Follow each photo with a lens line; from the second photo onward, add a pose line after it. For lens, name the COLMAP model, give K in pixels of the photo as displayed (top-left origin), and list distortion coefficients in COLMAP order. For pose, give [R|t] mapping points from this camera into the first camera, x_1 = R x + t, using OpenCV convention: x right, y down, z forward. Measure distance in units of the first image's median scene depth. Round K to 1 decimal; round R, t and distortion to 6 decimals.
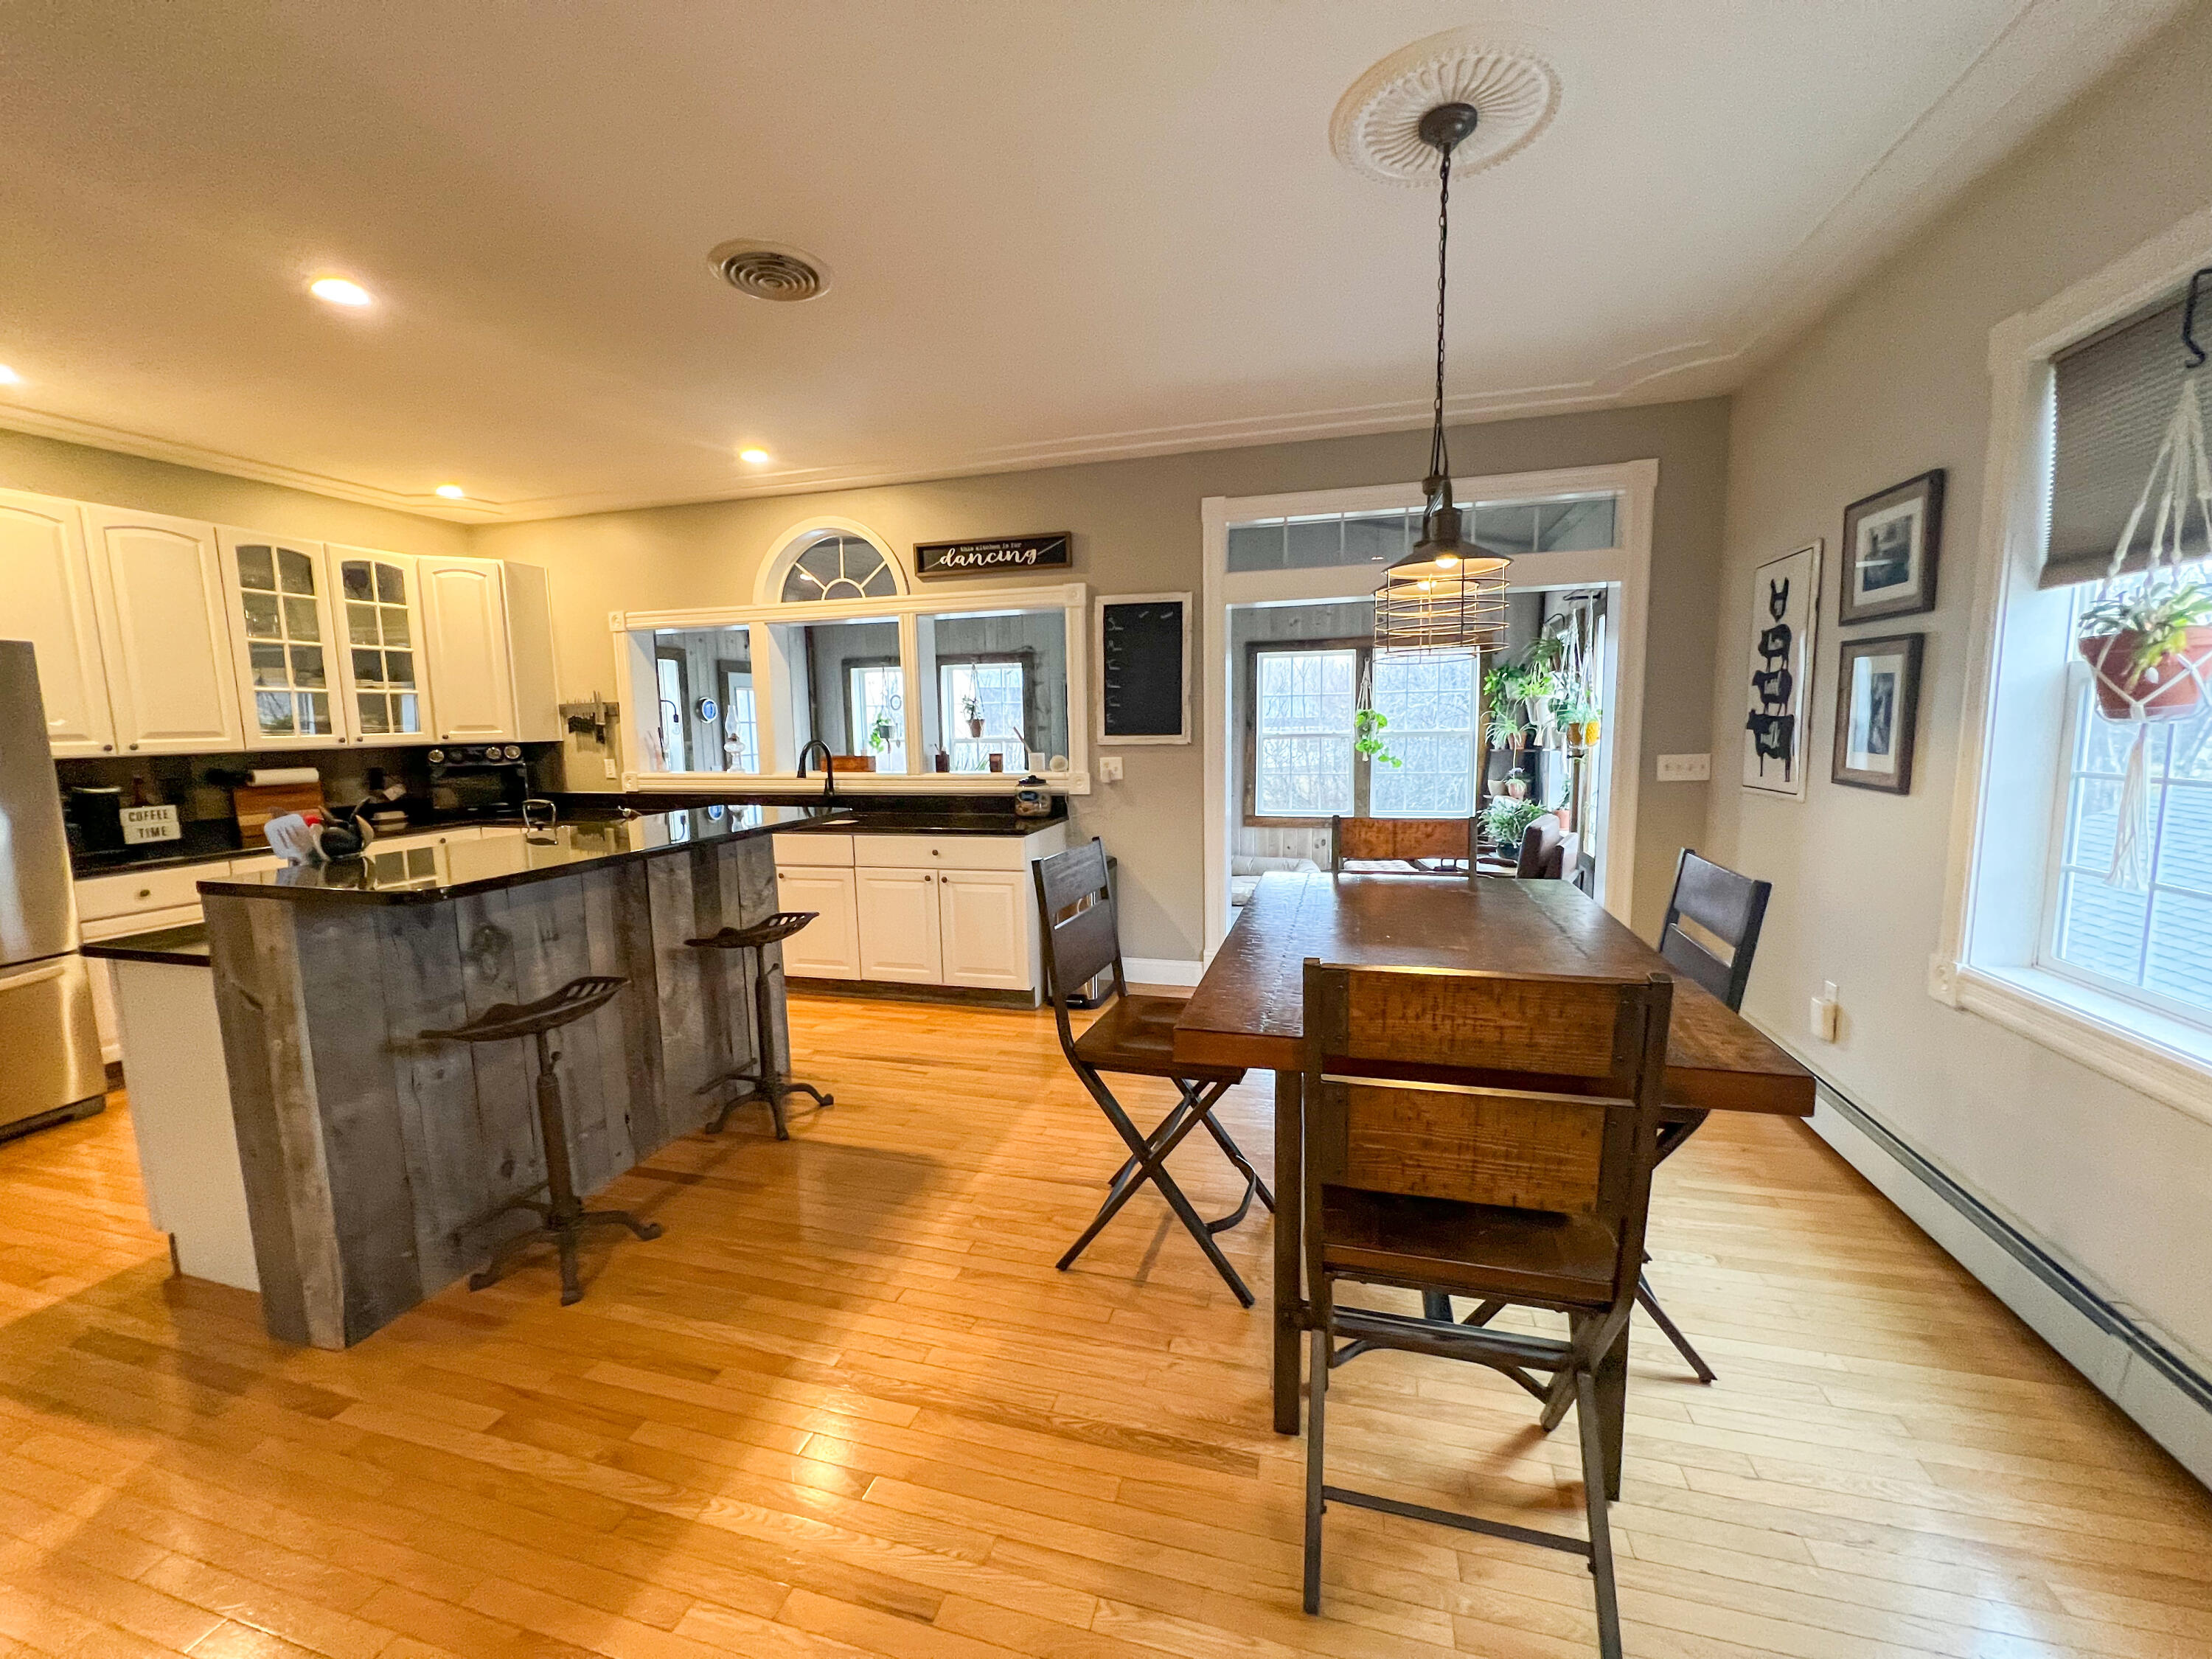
lens RADIAL K [[882.5, 0, 1099.6], [0, 882.5, 827.5], [0, 0, 1]] dist [-0.002300, 0.000318]
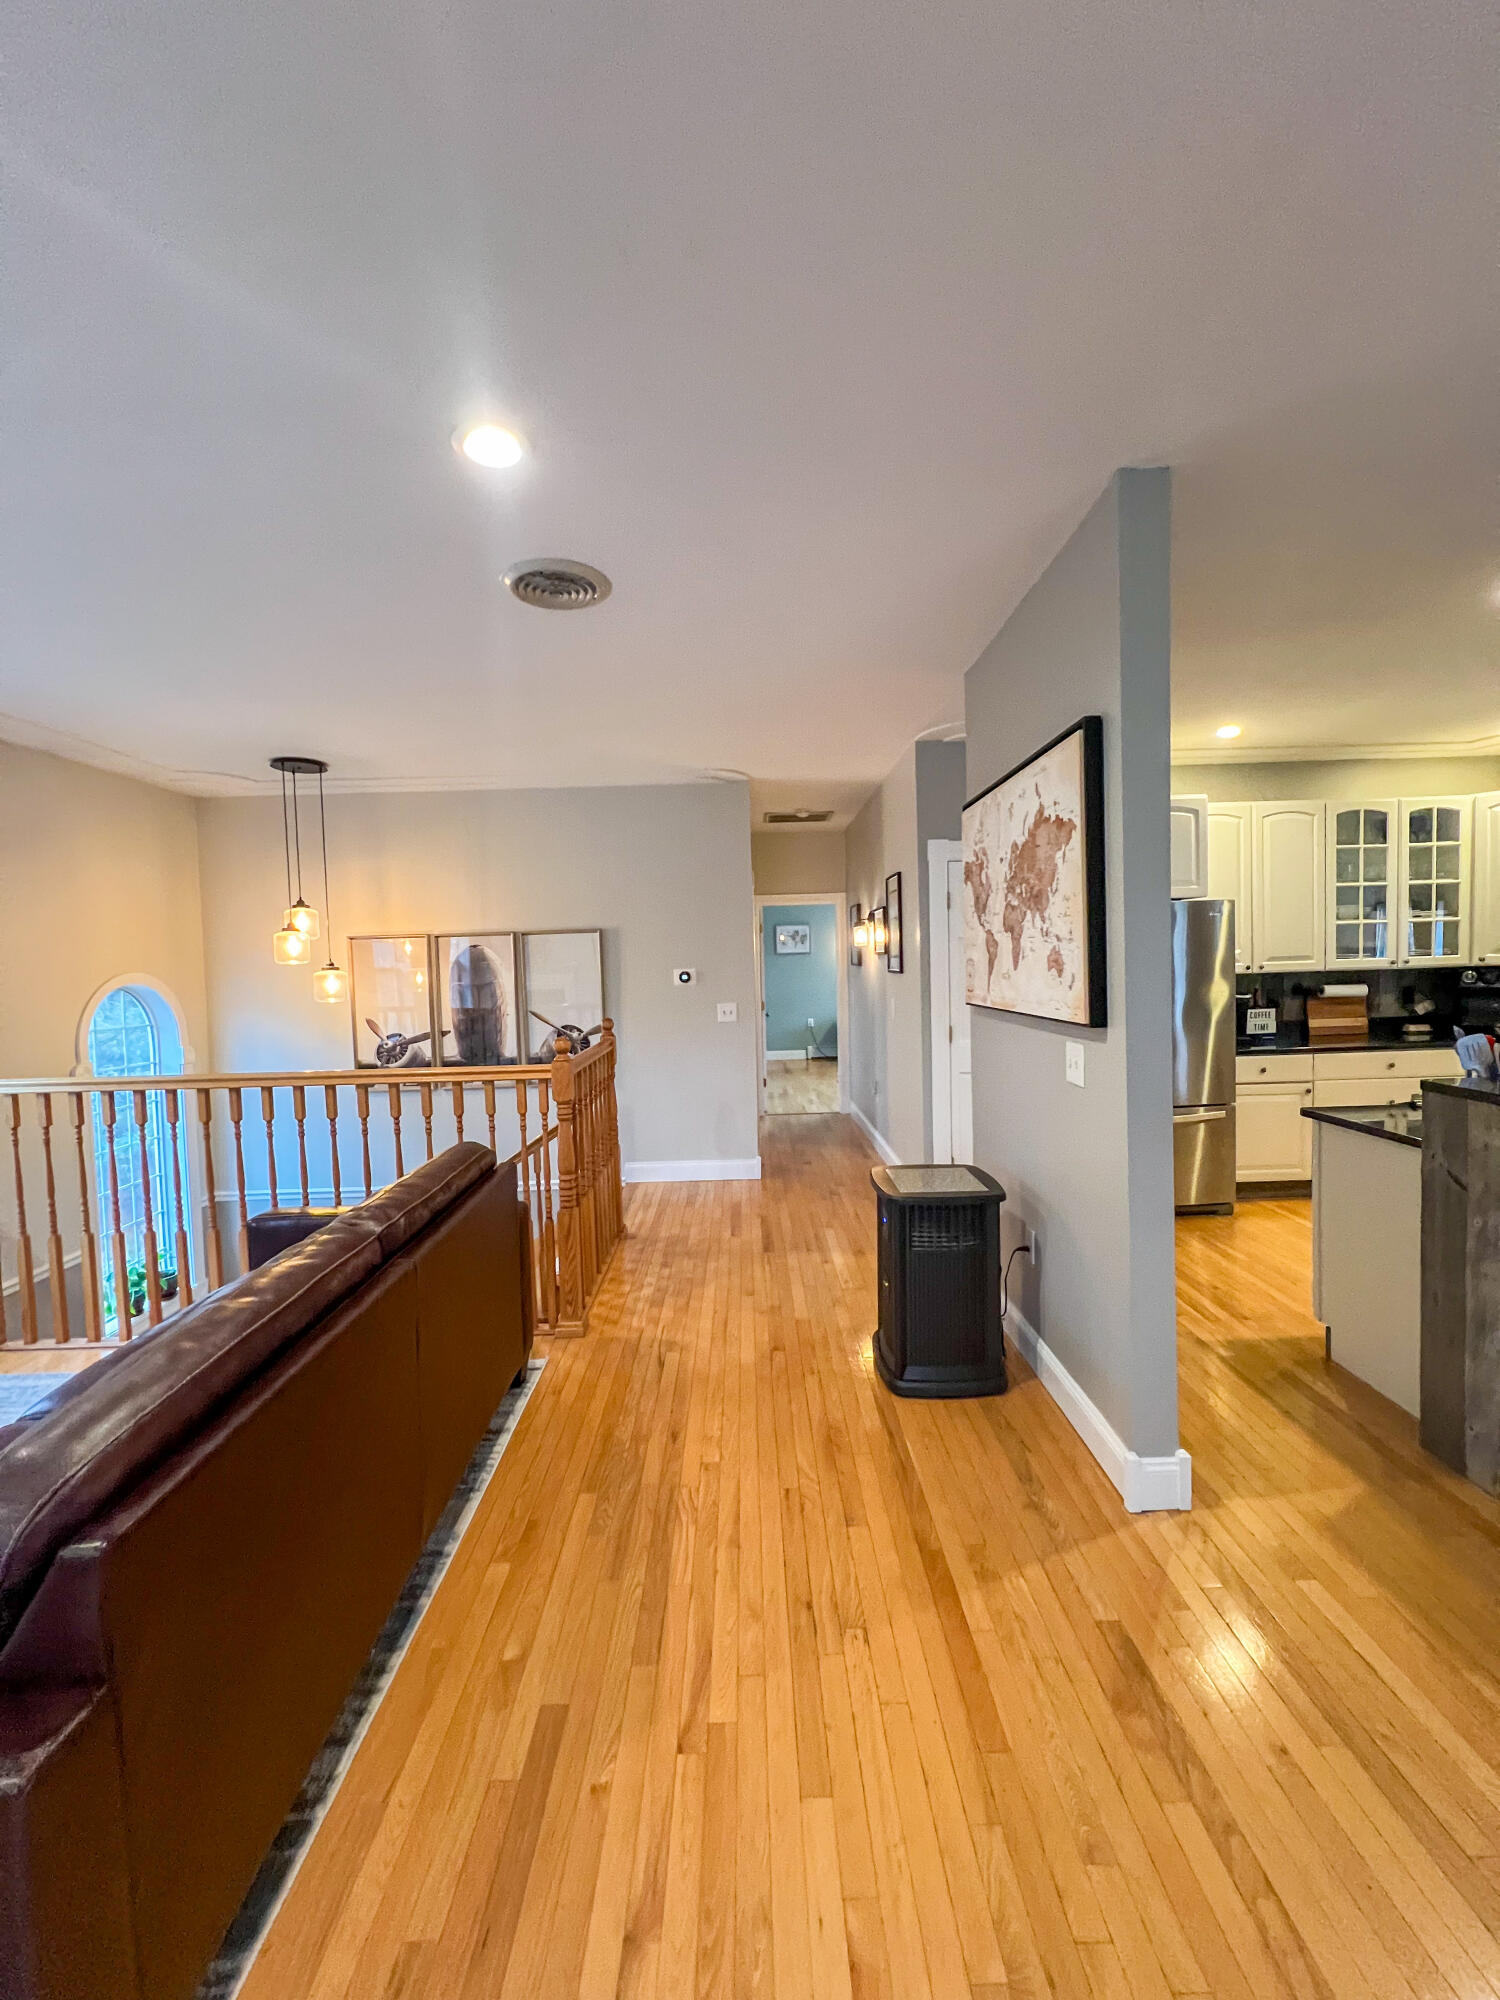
lens RADIAL K [[797.9, 0, 751.8], [0, 797.9, 996.4], [0, 0, 1]] dist [-0.002300, 0.000318]
pose [[0.284666, 0.051985, -0.957216, -0.077359], [-0.093536, 0.995270, 0.026235, -0.000847], [0.954053, 0.082066, 0.288182, -0.137265]]
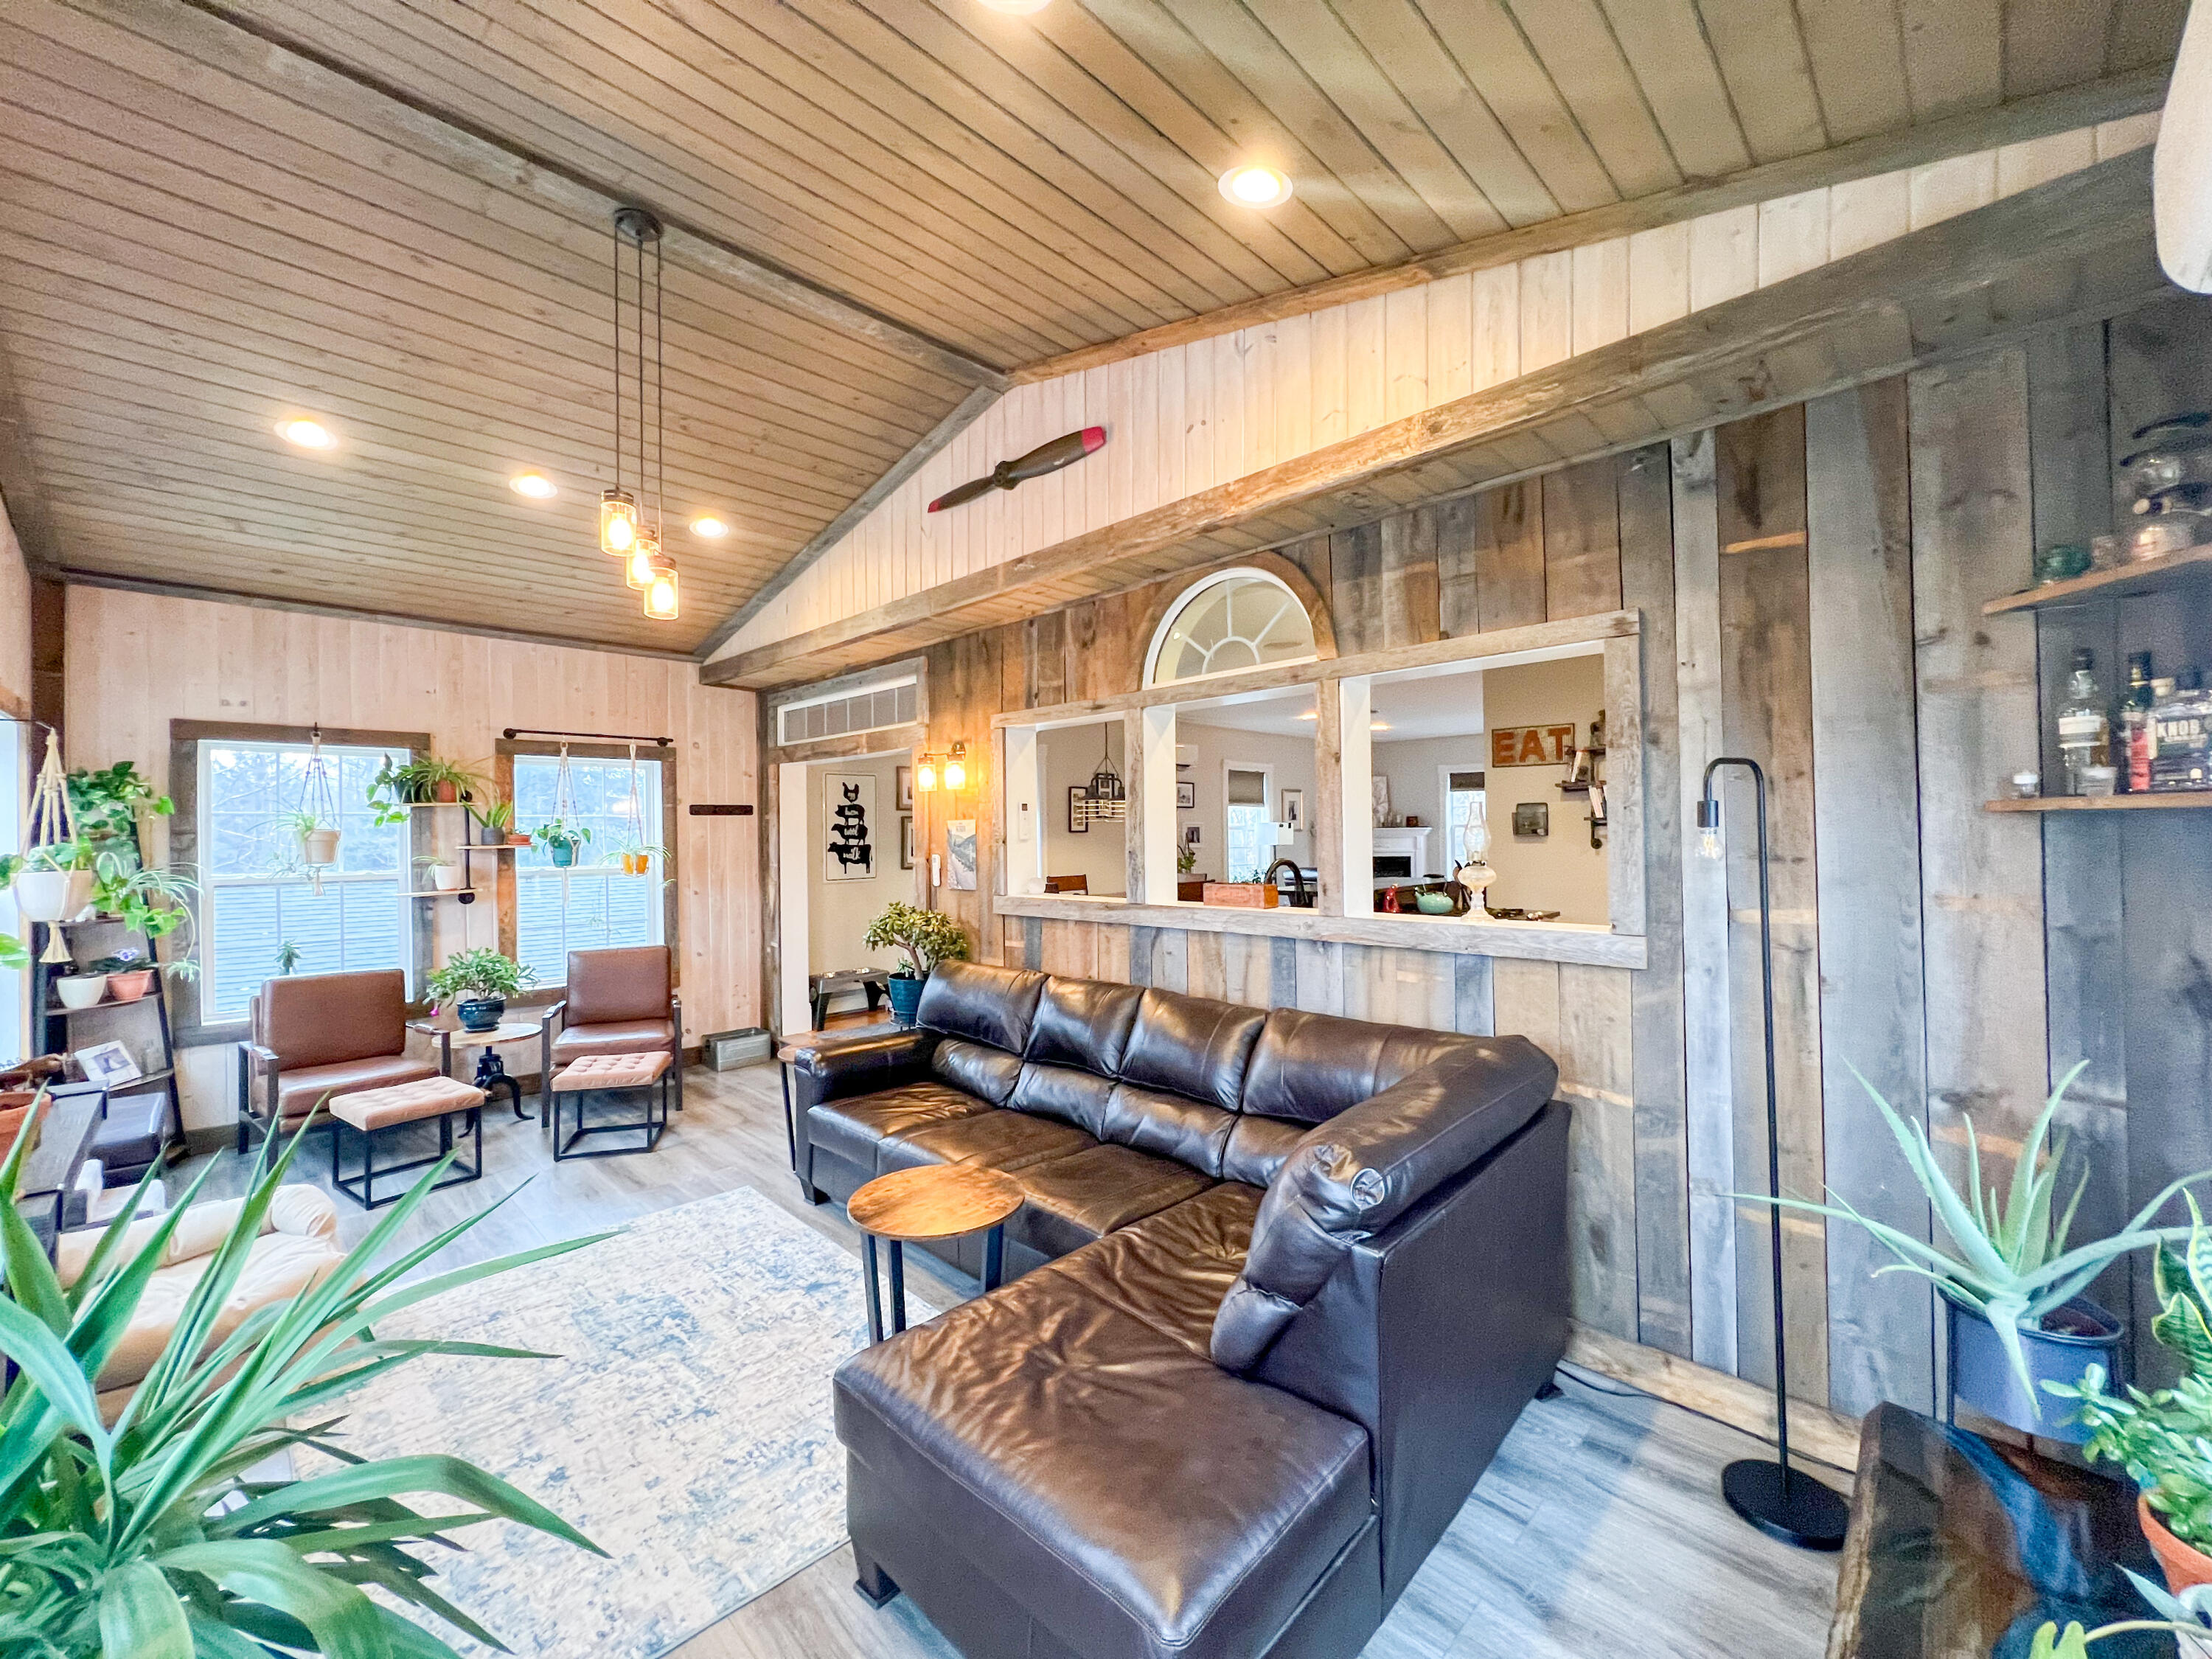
lens RADIAL K [[882.5, 0, 1102.4], [0, 882.5, 826.4], [0, 0, 1]] dist [-0.002300, 0.000318]
pose [[-0.874959, 0.033241, 0.483054, -0.622921], [0.086581, 0.992303, 0.088539, -0.232189], [-0.476393, 0.119291, -0.871102, 1.937839]]
